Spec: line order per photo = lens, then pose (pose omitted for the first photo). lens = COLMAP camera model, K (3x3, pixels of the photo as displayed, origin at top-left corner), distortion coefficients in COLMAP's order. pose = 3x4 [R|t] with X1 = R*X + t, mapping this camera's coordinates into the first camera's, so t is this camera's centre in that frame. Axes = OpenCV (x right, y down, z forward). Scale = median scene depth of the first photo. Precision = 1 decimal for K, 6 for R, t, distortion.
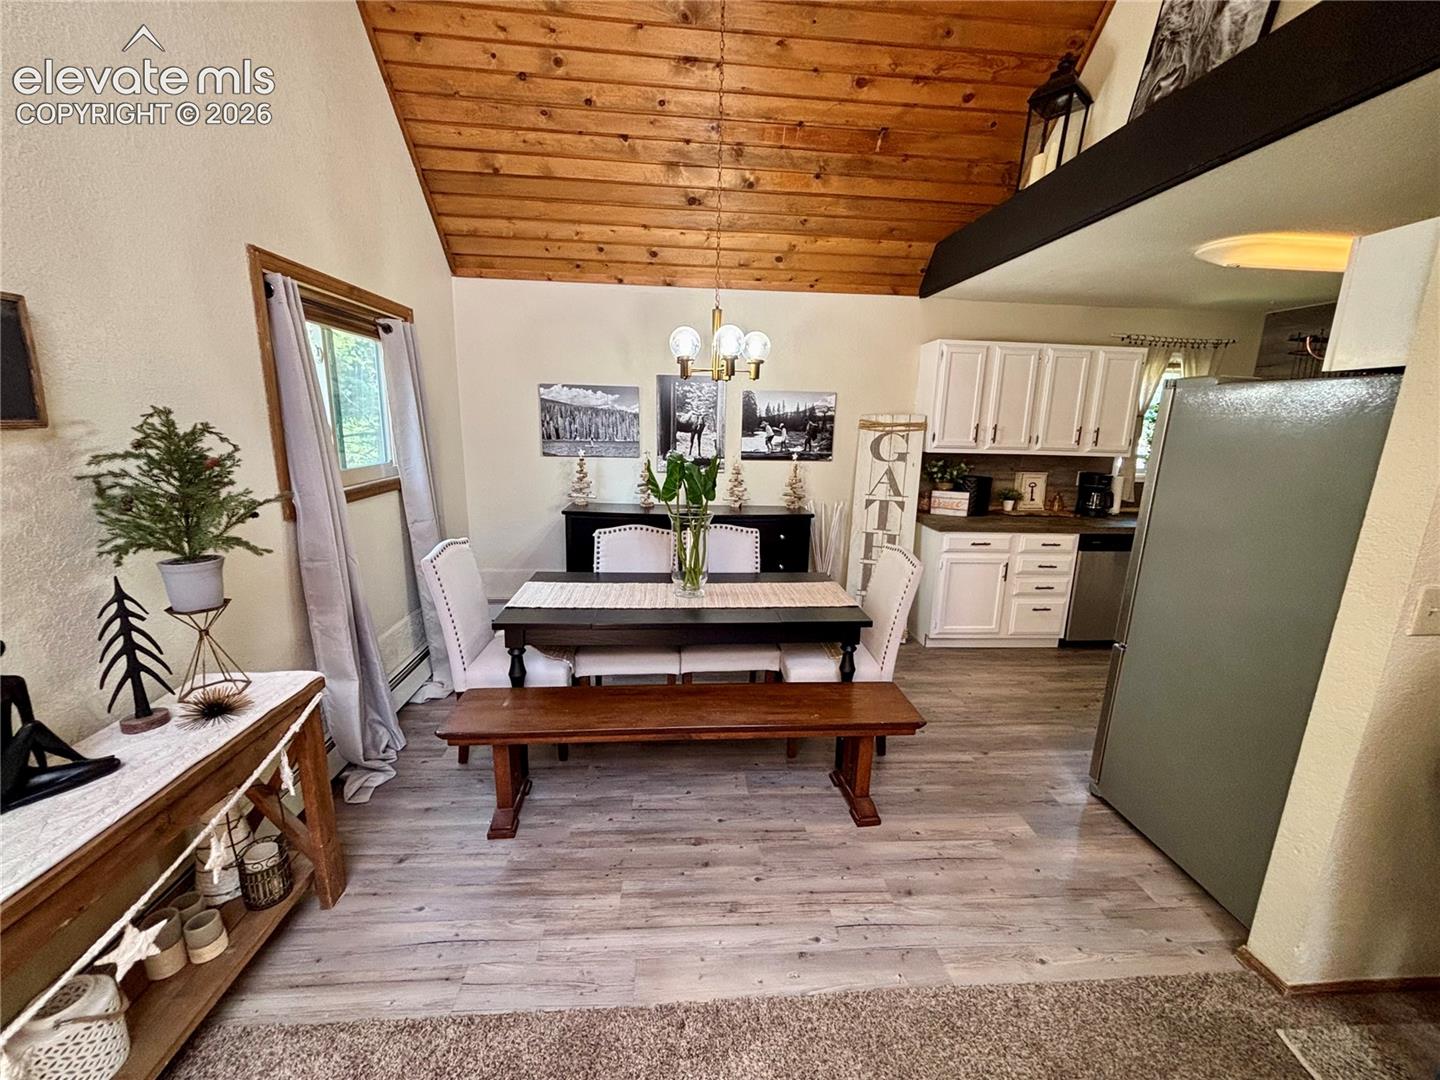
lens RADIAL K [[581.5, 0, 715.8], [0, 581.5, 540.6], [0, 0, 1]] dist [0.001380, -0.000529]
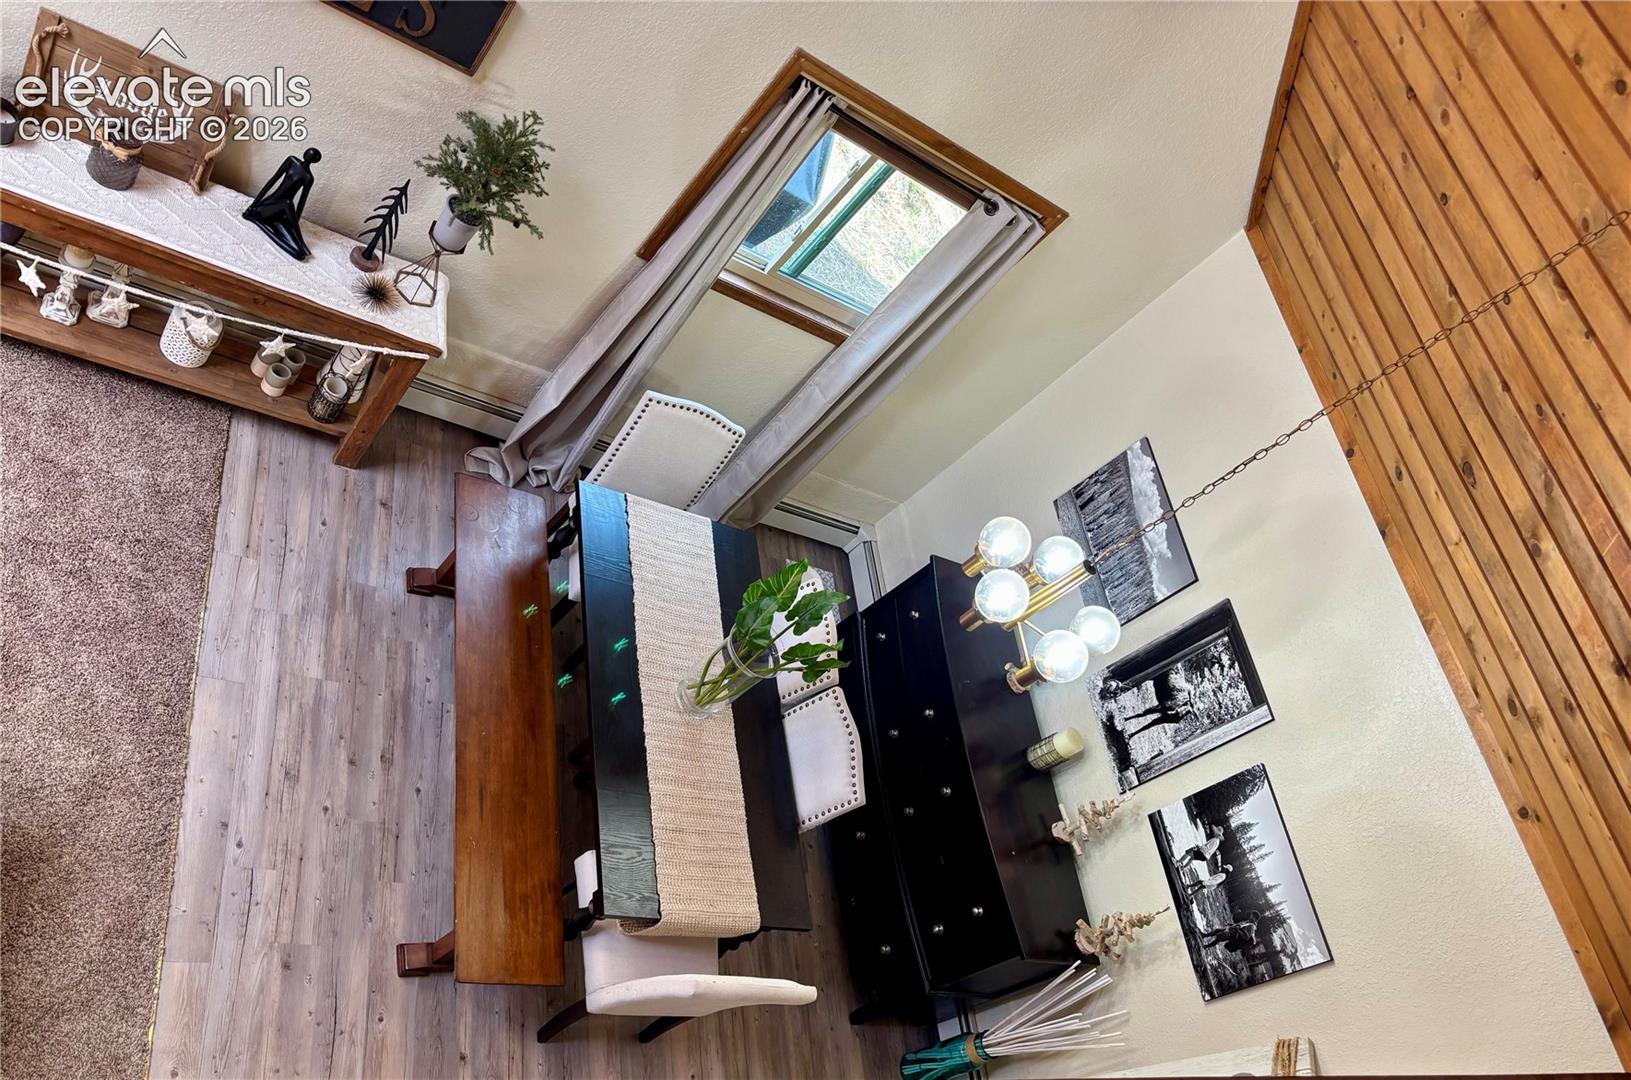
lens RADIAL K [[1209.0, 0, 802.1], [0, 1209.0, 598.3], [0, 0, 1]] dist [0.004205, -0.001850]
pose [[0.095770, 0.821512, -0.562091, 0.481790], [-0.754571, 0.428199, 0.497260, -0.553007], [0.649192, 0.376515, 0.660898, 0.046779]]
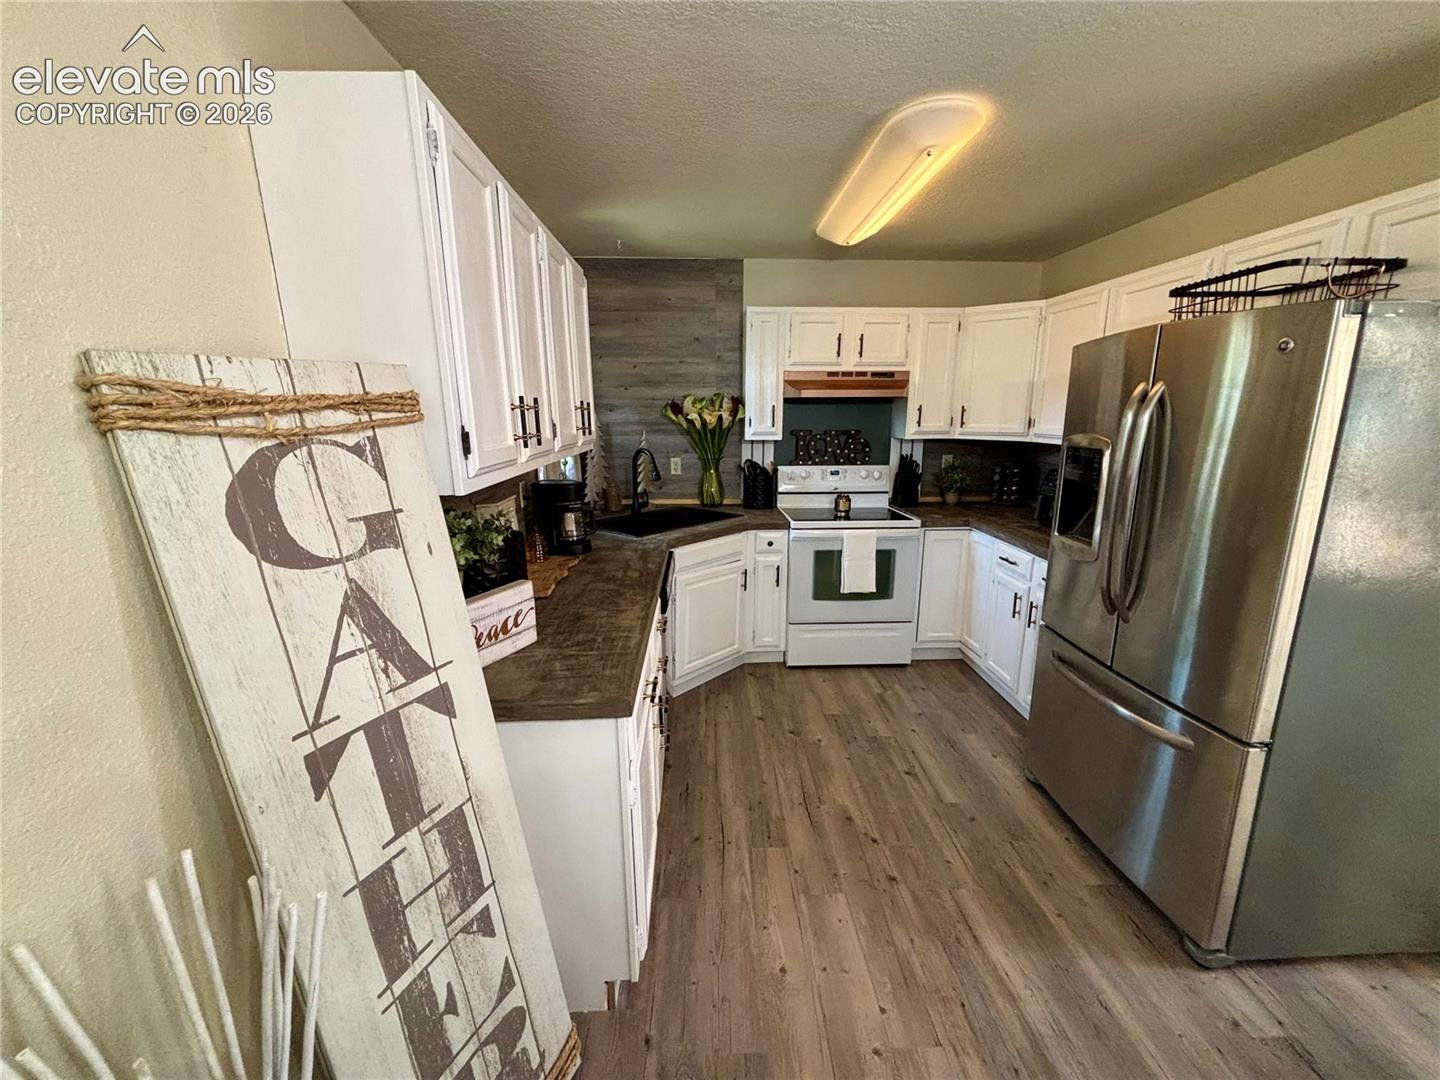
lens RADIAL K [[581.4, 0, 723.9], [0, 581.4, 541.3], [0, 0, 1]] dist [-0.000240, -0.000094]
pose [[0.036009, -0.246063, 0.968585, 0.083753], [0.212832, 0.948867, 0.233141, -0.174309], [-0.976425, 0.197750, 0.086538, 0.873354]]
